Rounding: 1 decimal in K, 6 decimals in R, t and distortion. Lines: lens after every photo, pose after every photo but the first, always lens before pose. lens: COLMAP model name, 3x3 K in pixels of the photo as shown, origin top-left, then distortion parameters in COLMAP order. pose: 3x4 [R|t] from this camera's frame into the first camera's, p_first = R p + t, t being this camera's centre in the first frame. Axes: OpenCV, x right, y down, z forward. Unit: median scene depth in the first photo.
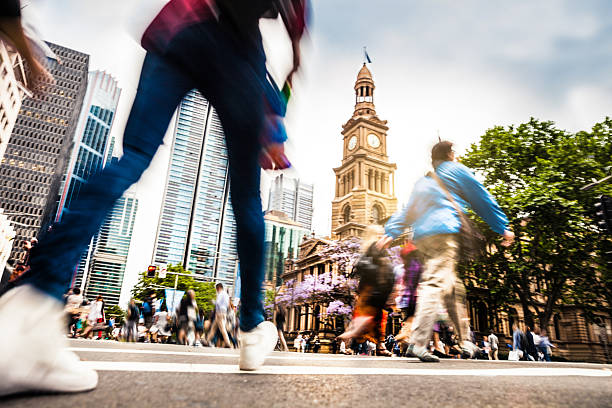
lens RADIAL K [[442.0, 0, 308.2], [0, 442.0, 207.9], [0, 0, 1]] dist [-0.097073, 0.047117]
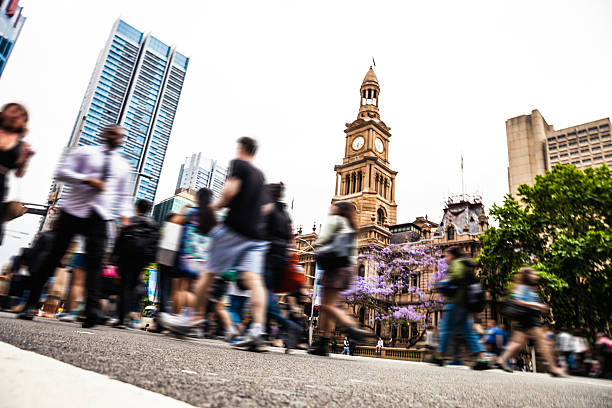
lens RADIAL K [[442.0, 0, 301.2], [0, 442.0, 203.7], [0, 0, 1]] dist [-0.097073, 0.047117]
pose [[0.947874, 0.147137, 0.282640, -0.286746], [-0.152309, 0.988326, -0.003714, 0.011422], [-0.279887, -0.039529, 0.959219, 0.072647]]
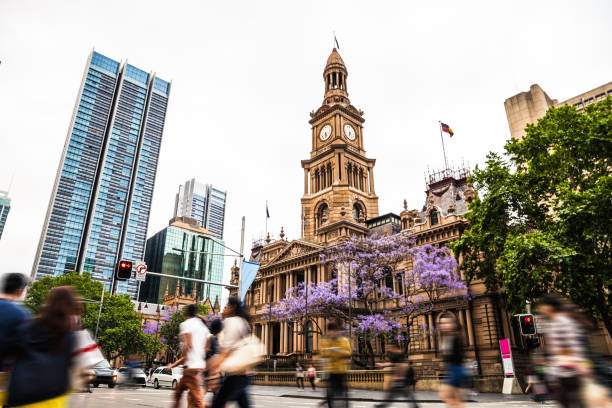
lens RADIAL K [[442.0, 0, 309.1], [0, 442.0, 204.7], [0, 0, 1]] dist [-0.097073, 0.047117]
pose [[0.967043, 0.047667, 0.250113, -0.143527], [-0.036422, 0.998115, -0.049401, 0.039343], [-0.251996, 0.038663, 0.966956, 0.172575]]
